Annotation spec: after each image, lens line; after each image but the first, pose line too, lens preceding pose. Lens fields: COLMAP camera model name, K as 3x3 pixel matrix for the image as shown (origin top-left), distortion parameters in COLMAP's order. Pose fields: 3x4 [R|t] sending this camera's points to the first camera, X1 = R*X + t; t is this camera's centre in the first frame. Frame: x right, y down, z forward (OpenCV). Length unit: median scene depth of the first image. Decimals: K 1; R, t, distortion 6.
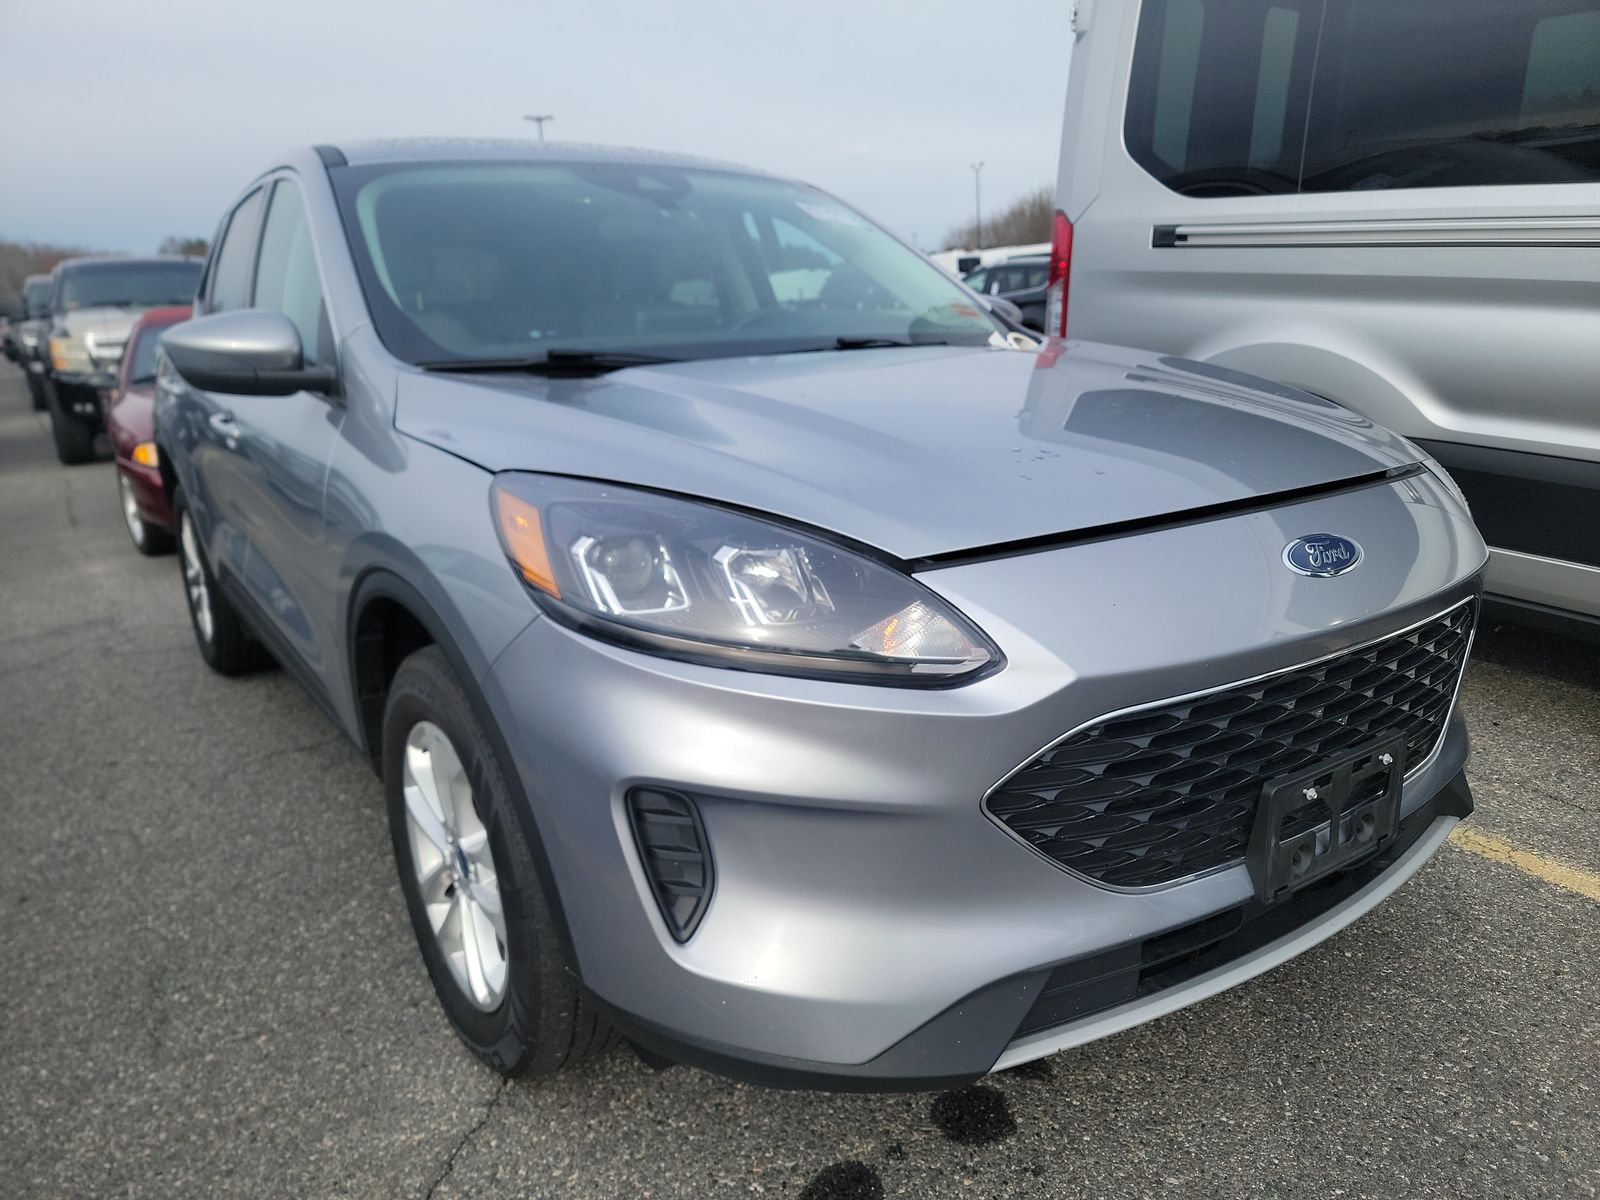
lens RADIAL K [[1170.4, 0, 800.0], [0, 1170.4, 600.0], [0, 0, 1]] dist [0.024134, -0.002212]
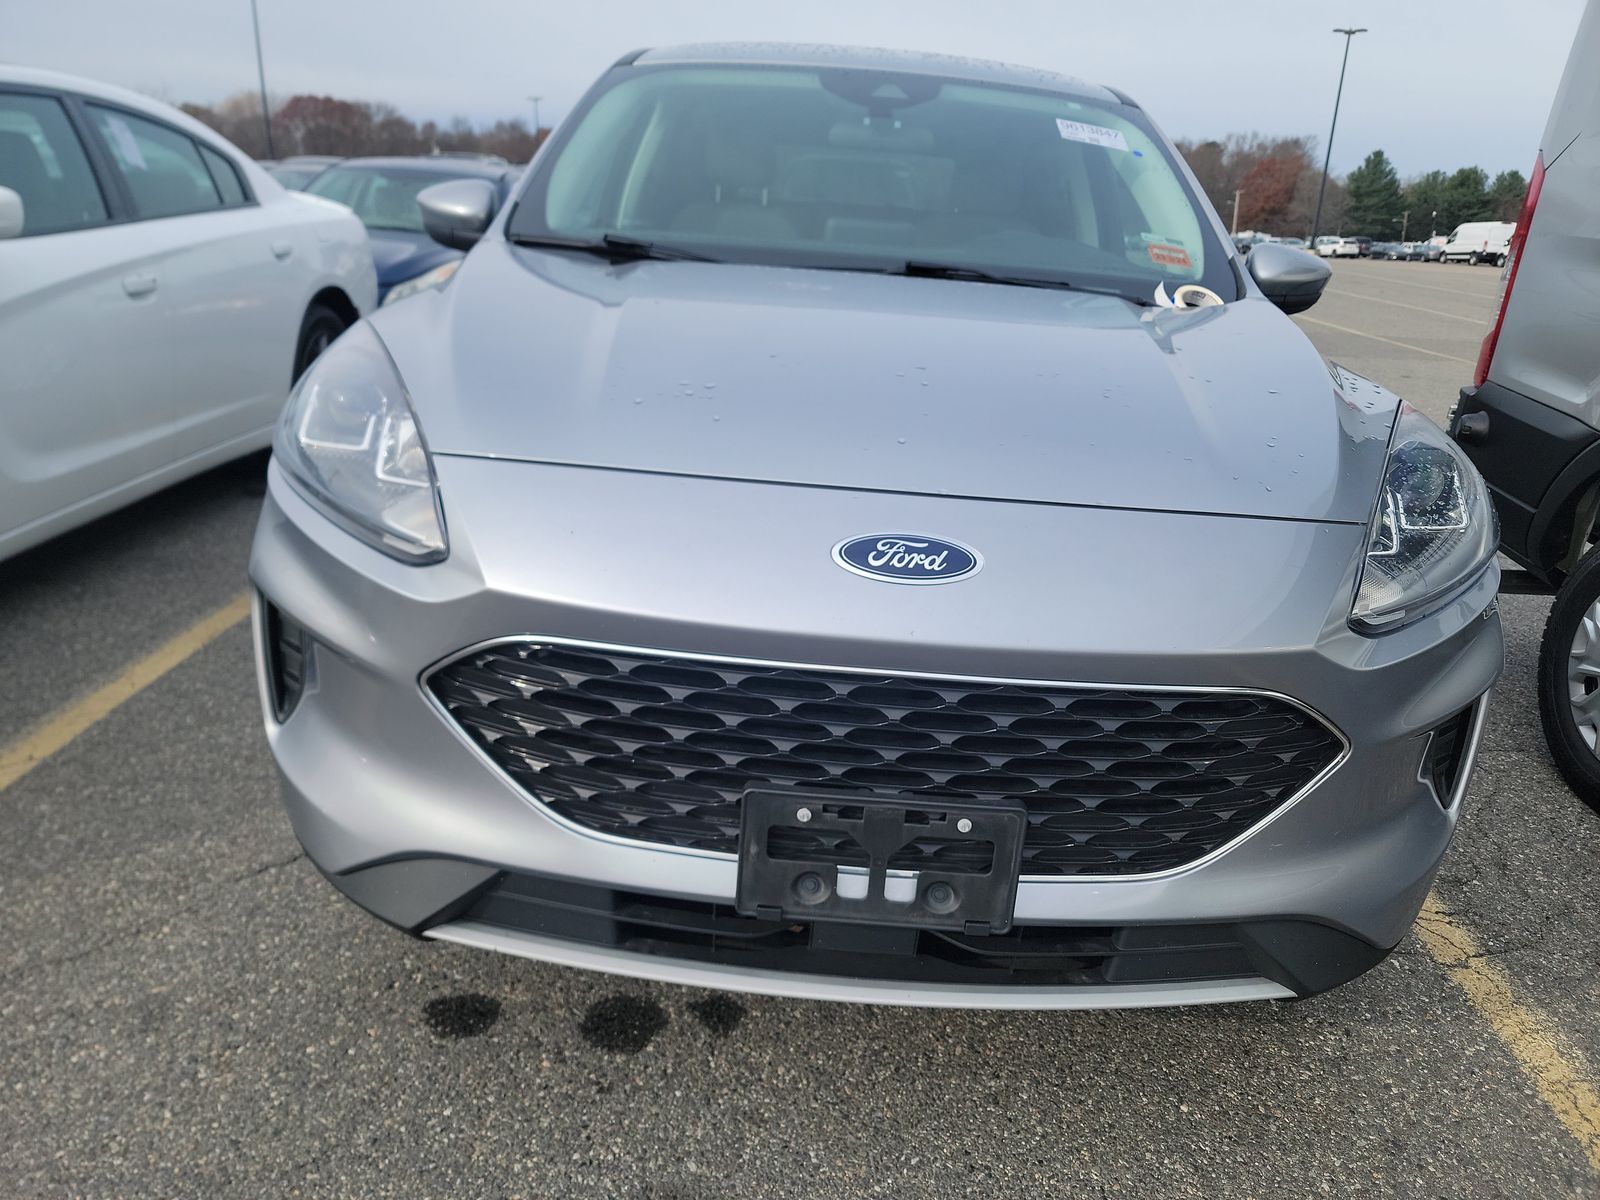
lens RADIAL K [[1170.4, 0, 800.0], [0, 1170.4, 600.0], [0, 0, 1]] dist [0.024134, -0.002212]
pose [[0.795377, 0.268988, -0.543158, 0.733303], [-0.236101, 0.962845, 0.131094, -0.085818], [0.558239, 0.023970, 0.829334, 0.237828]]
